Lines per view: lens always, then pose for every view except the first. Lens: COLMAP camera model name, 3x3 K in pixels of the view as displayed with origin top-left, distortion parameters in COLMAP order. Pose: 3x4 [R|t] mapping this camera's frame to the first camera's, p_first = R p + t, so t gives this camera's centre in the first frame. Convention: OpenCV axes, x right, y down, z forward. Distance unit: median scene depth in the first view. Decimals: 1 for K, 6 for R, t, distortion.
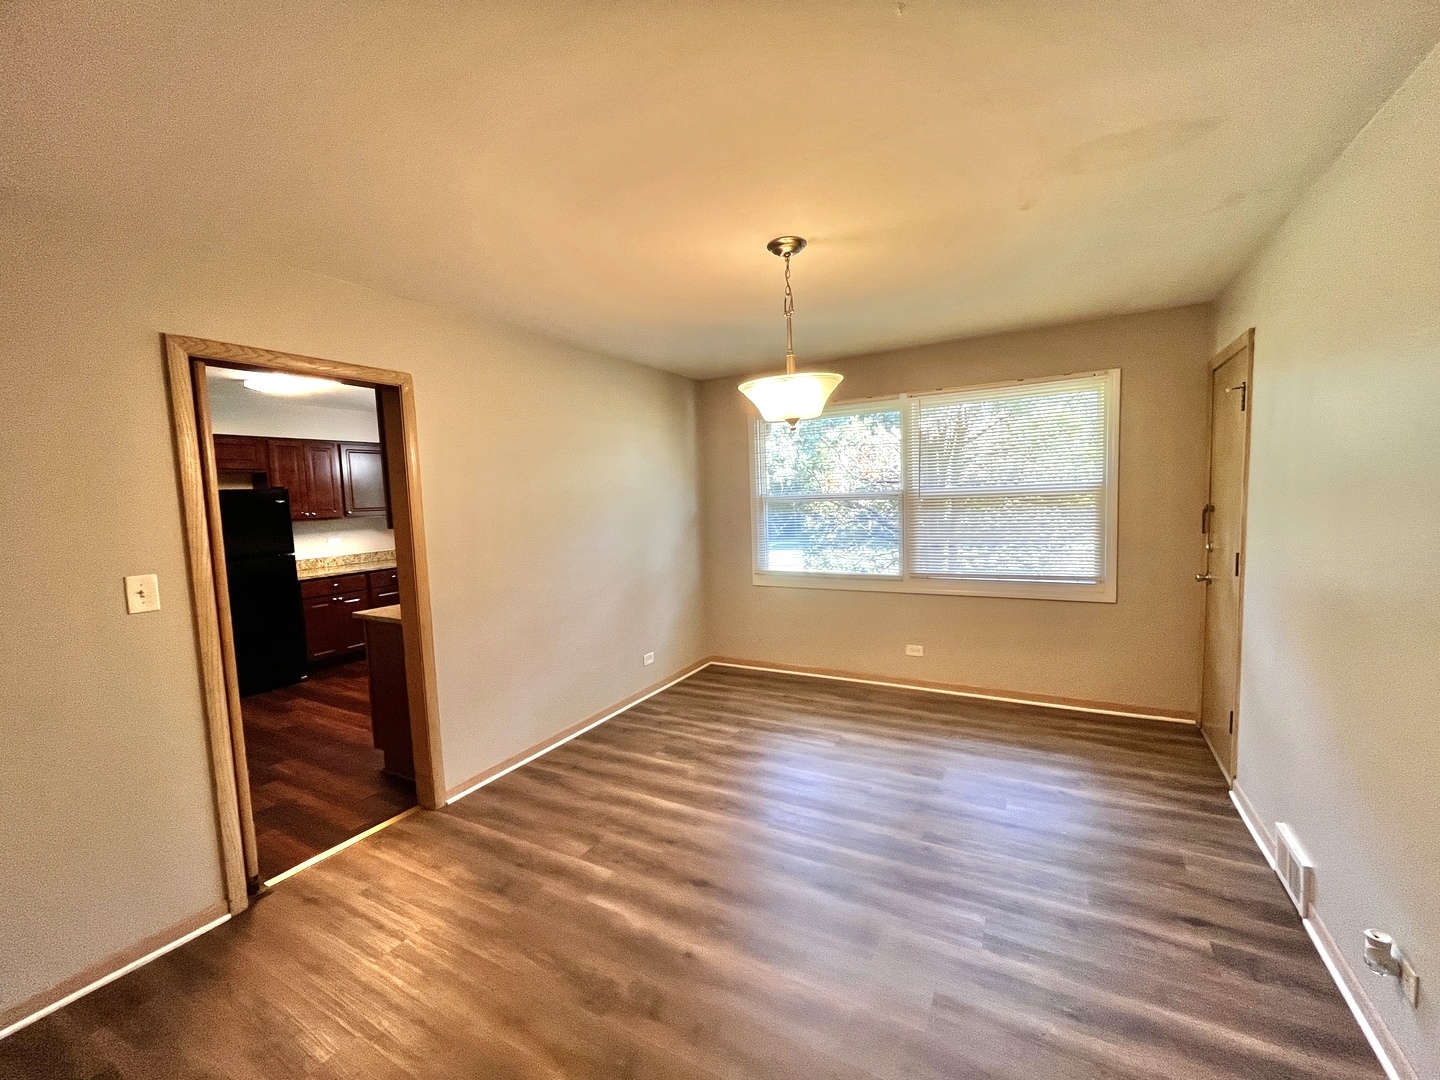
lens RADIAL K [[585.9, 0, 720.4], [0, 585.9, 542.5], [0, 0, 1]] dist [-0.002964, -0.000548]
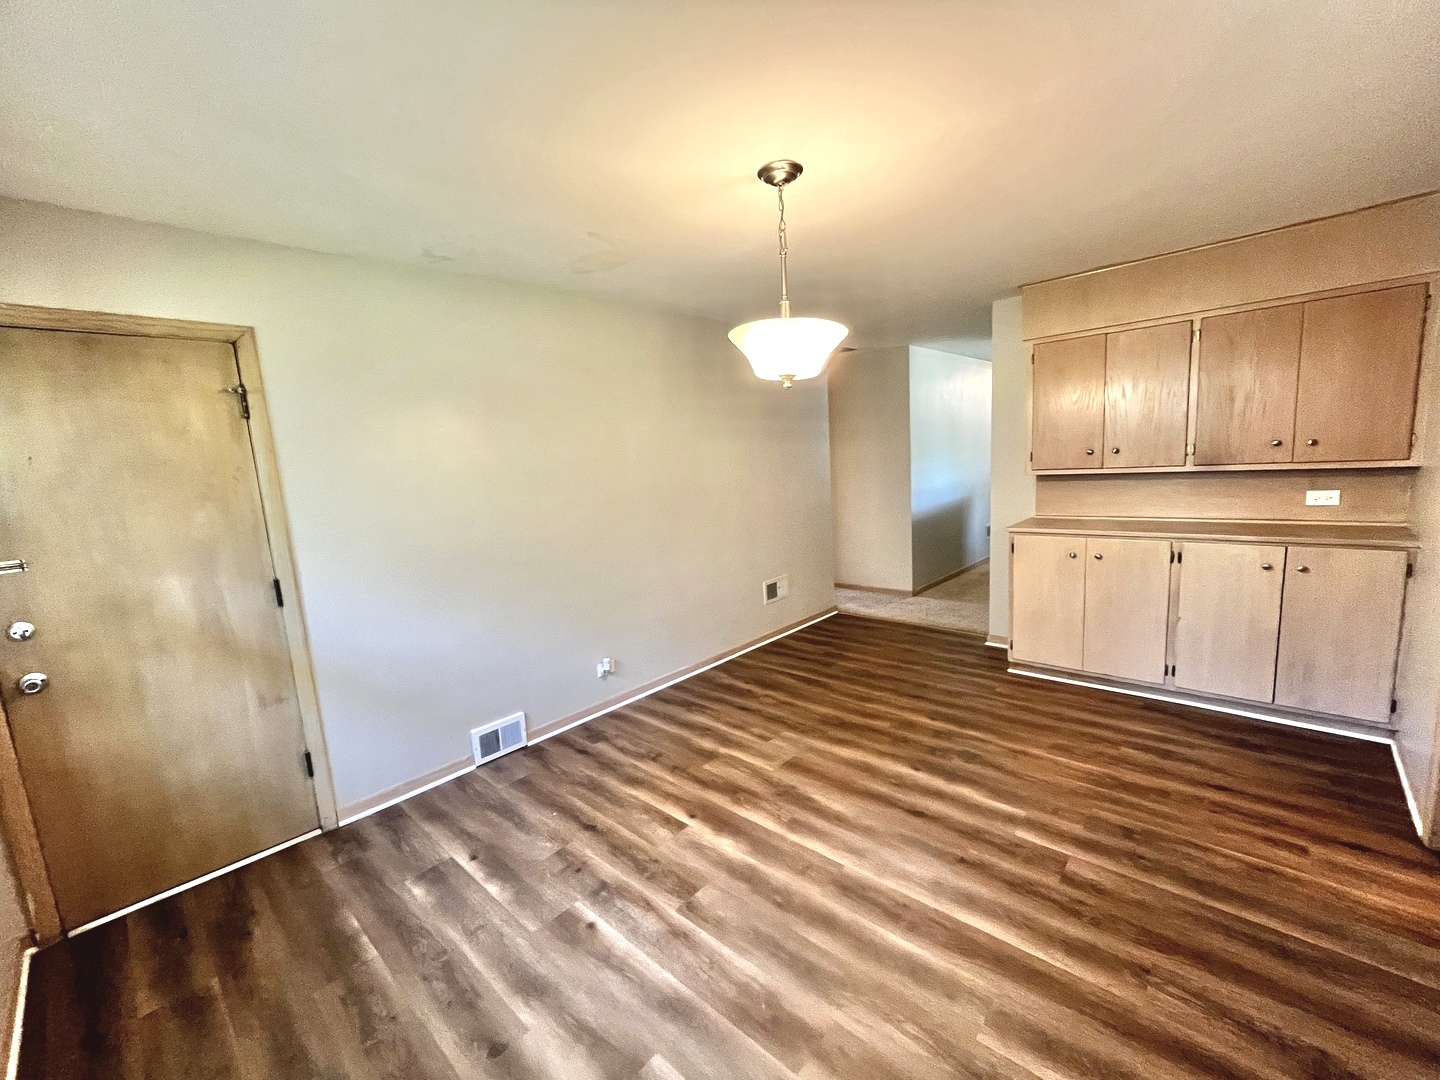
lens RADIAL K [[585.9, 0, 721.9], [0, 585.9, 540.3], [0, 0, 1]] dist [-0.002964, -0.000548]
pose [[-0.966209, 0.065270, 0.249360, 0.010904], [0.120812, 0.969242, 0.214417, -0.159501], [-0.227695, 0.237297, -0.944375, 1.785540]]
